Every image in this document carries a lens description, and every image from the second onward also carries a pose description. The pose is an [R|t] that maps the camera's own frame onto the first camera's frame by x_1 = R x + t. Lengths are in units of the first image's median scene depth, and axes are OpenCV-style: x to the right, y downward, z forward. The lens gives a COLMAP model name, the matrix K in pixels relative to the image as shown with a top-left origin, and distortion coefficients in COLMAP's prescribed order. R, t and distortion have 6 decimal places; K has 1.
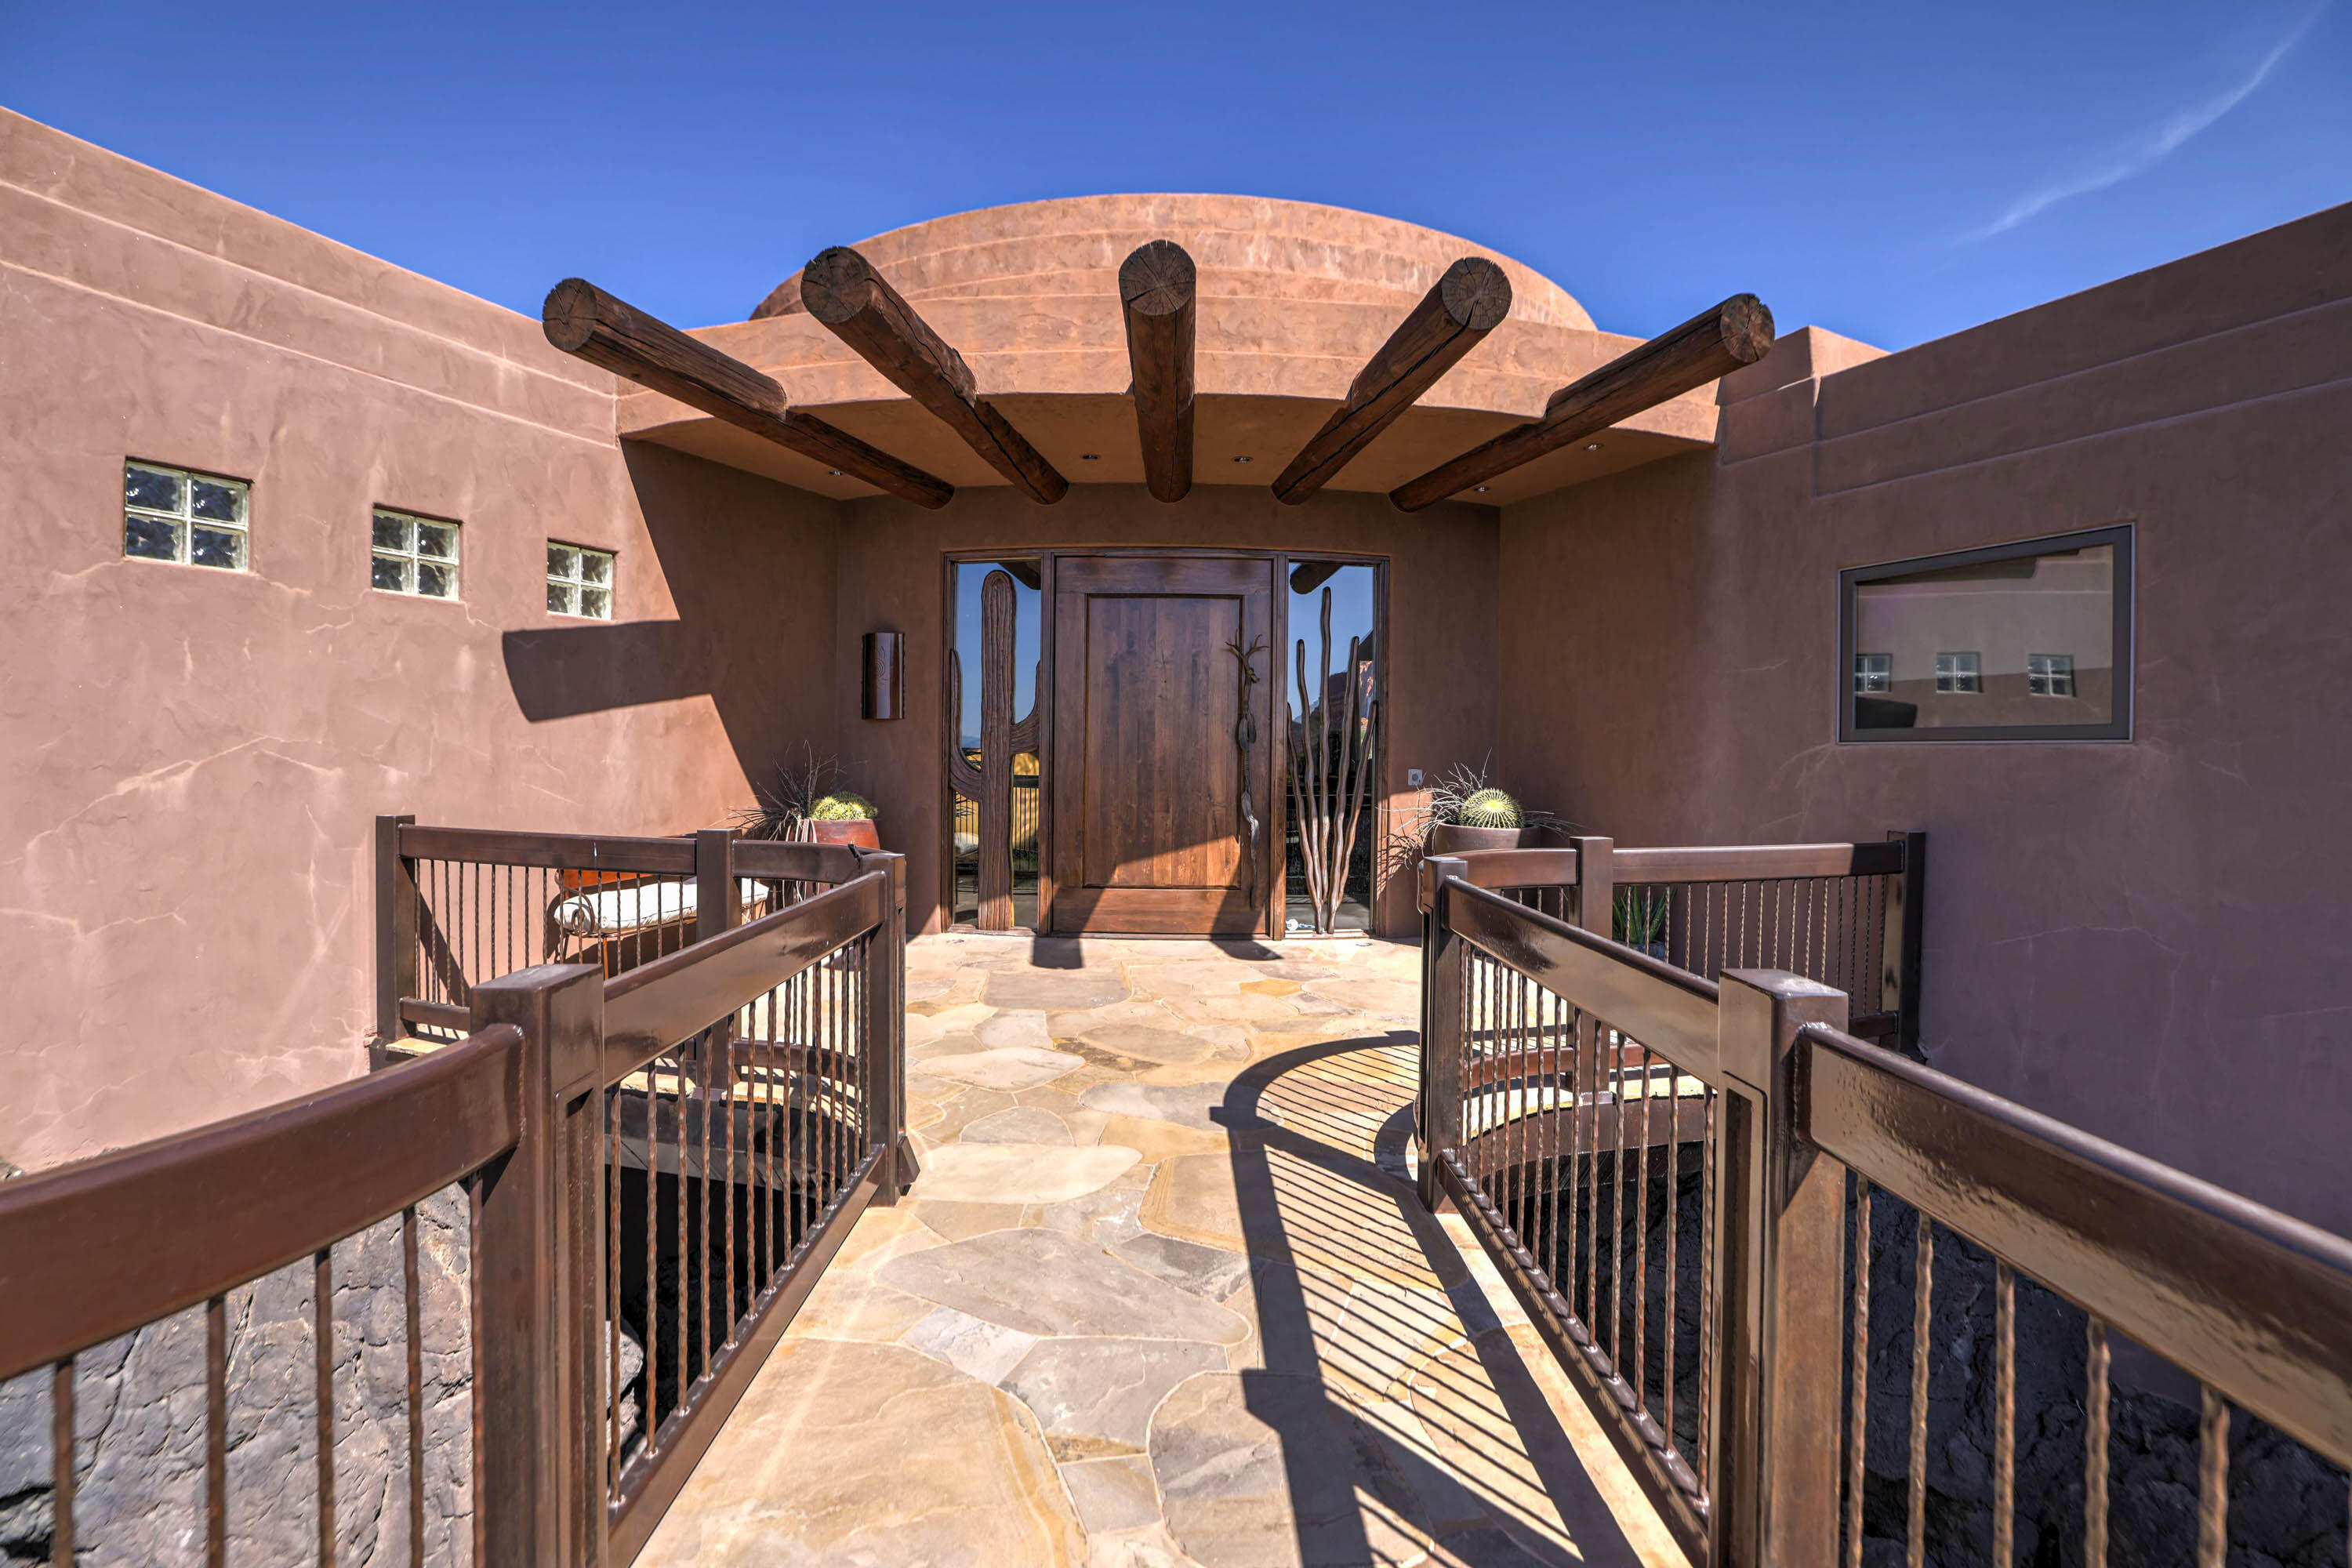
lens RADIAL K [[1004.7, 0, 1169.5], [0, 1004.7, 755.1], [0, 0, 1]] dist [-0.052048, 0.021215]
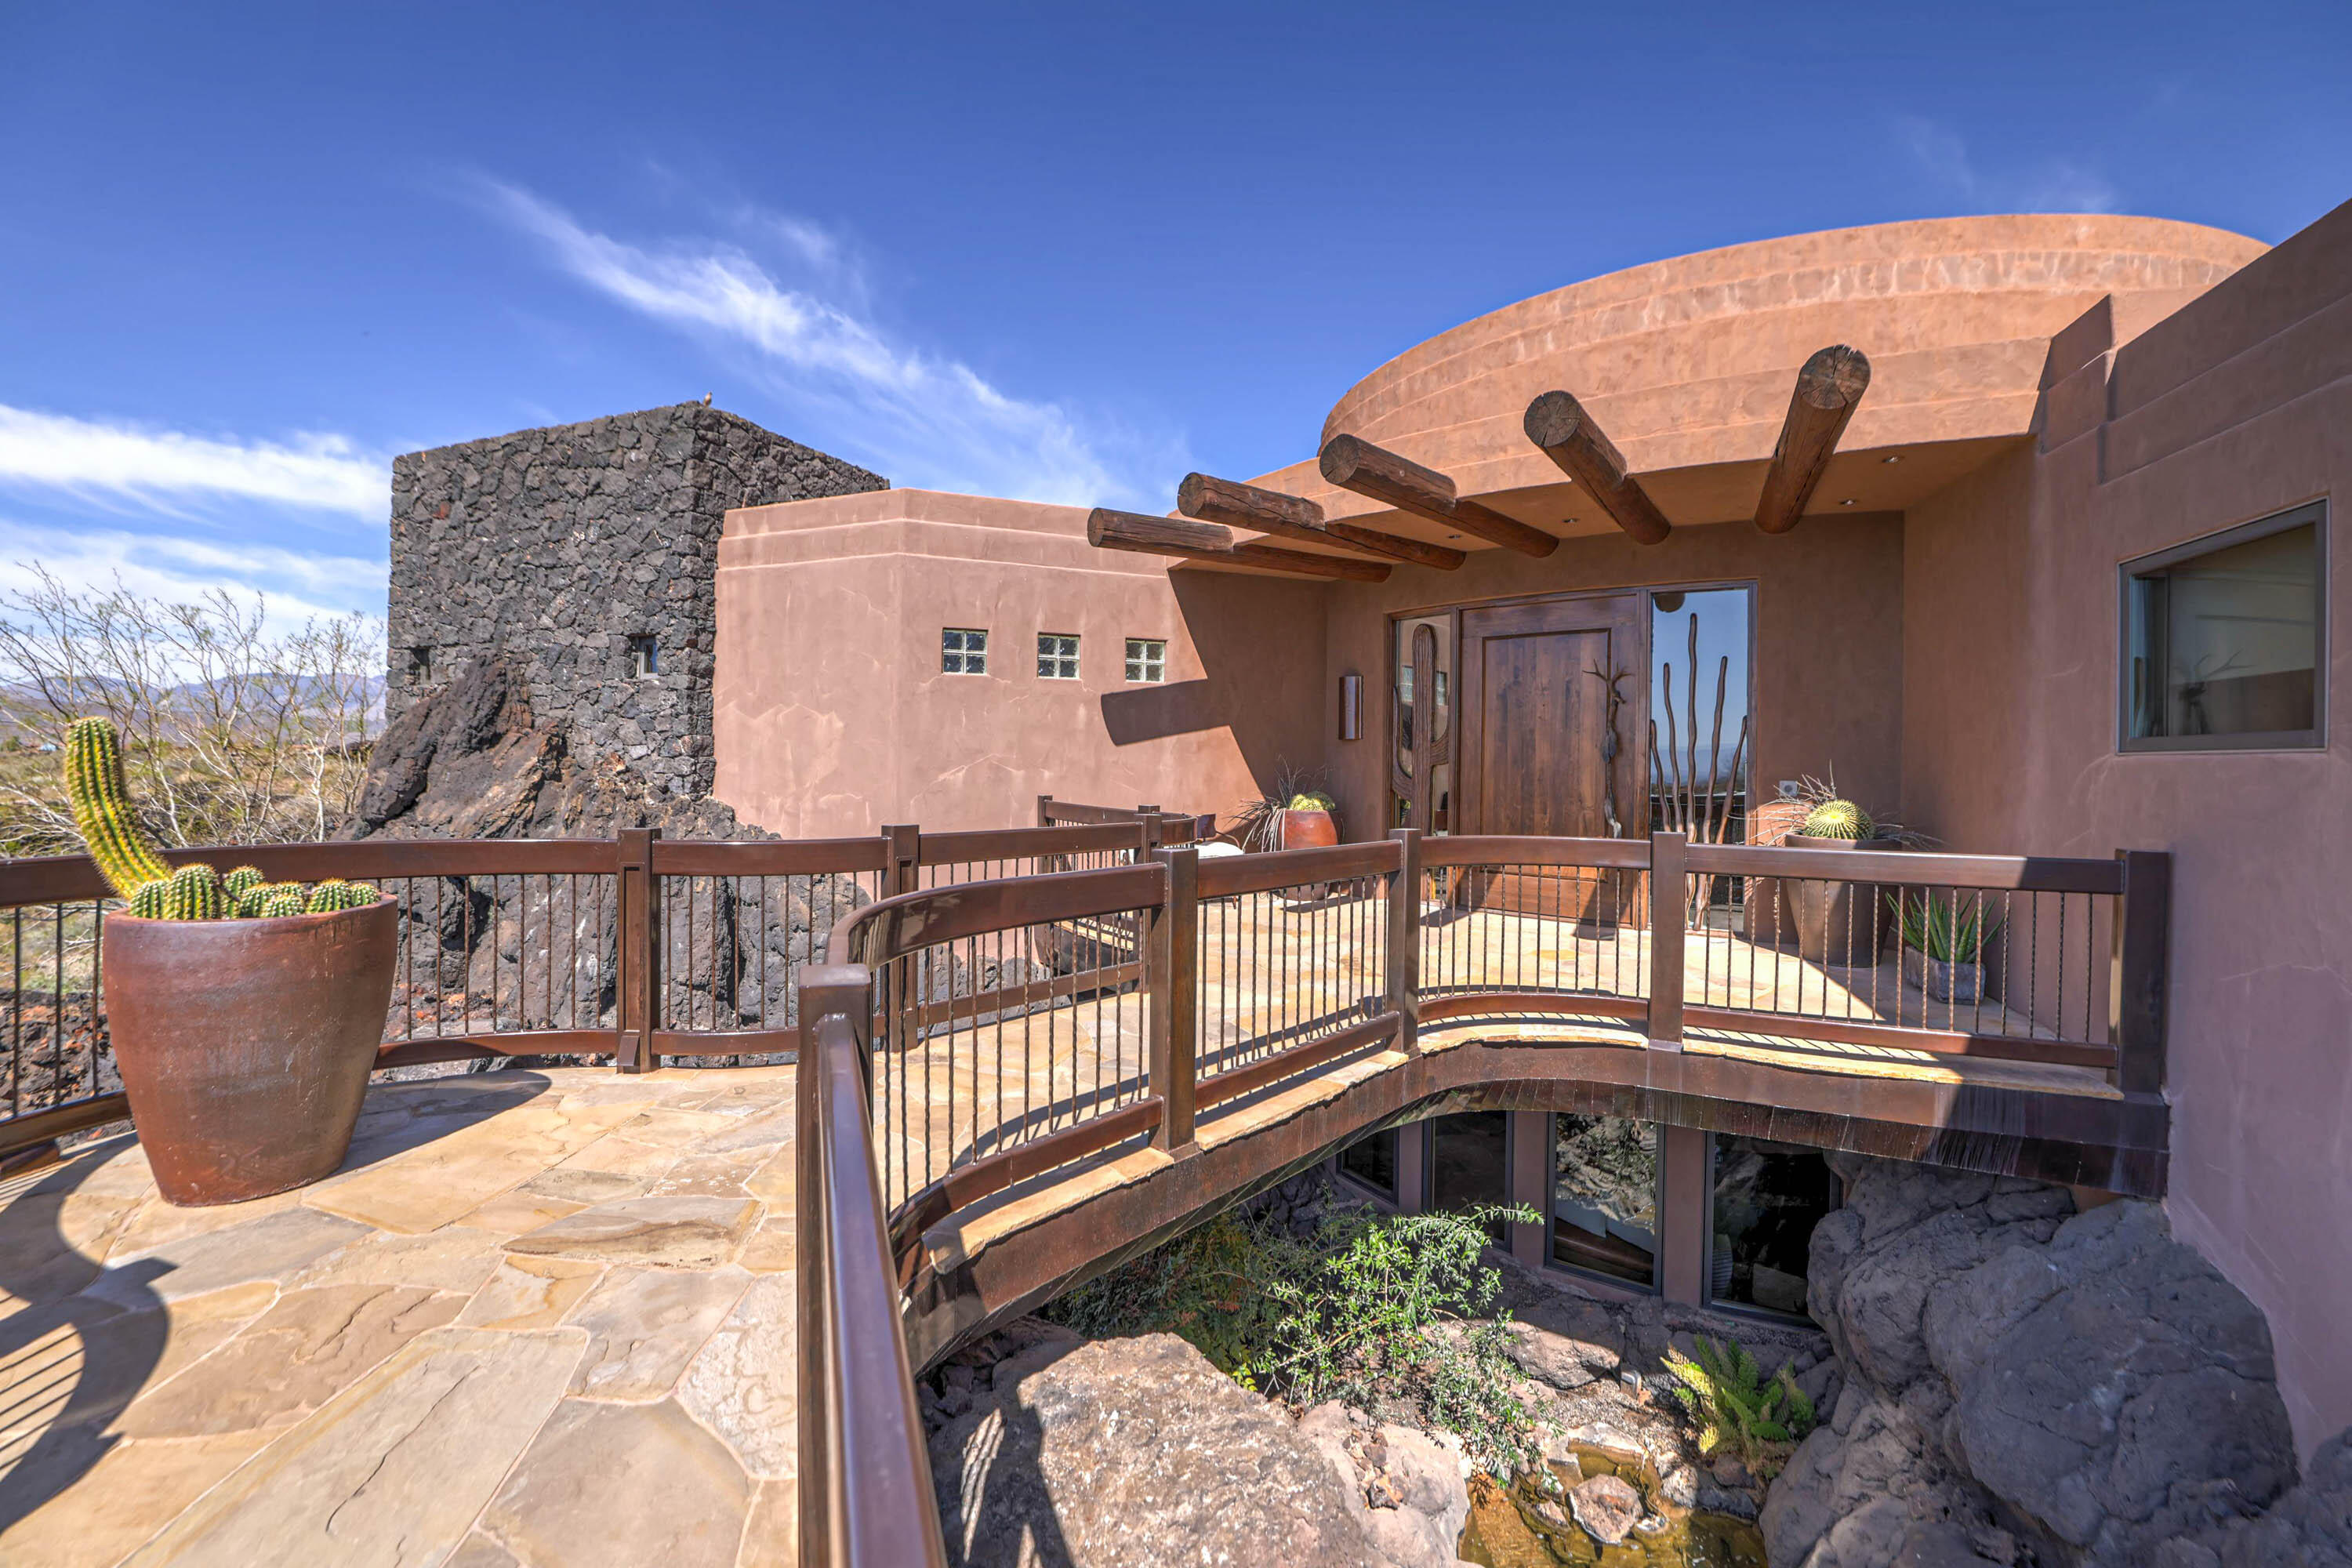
lens RADIAL K [[1004.7, 0, 1169.5], [0, 1004.7, 755.1], [0, 0, 1]] dist [-0.052048, 0.021215]
pose [[0.739822, -0.003799, -0.672792, 0.494360], [-0.005818, 0.999911, -0.012044, 0.003802], [0.672778, 0.012825, 0.739734, -0.197712]]
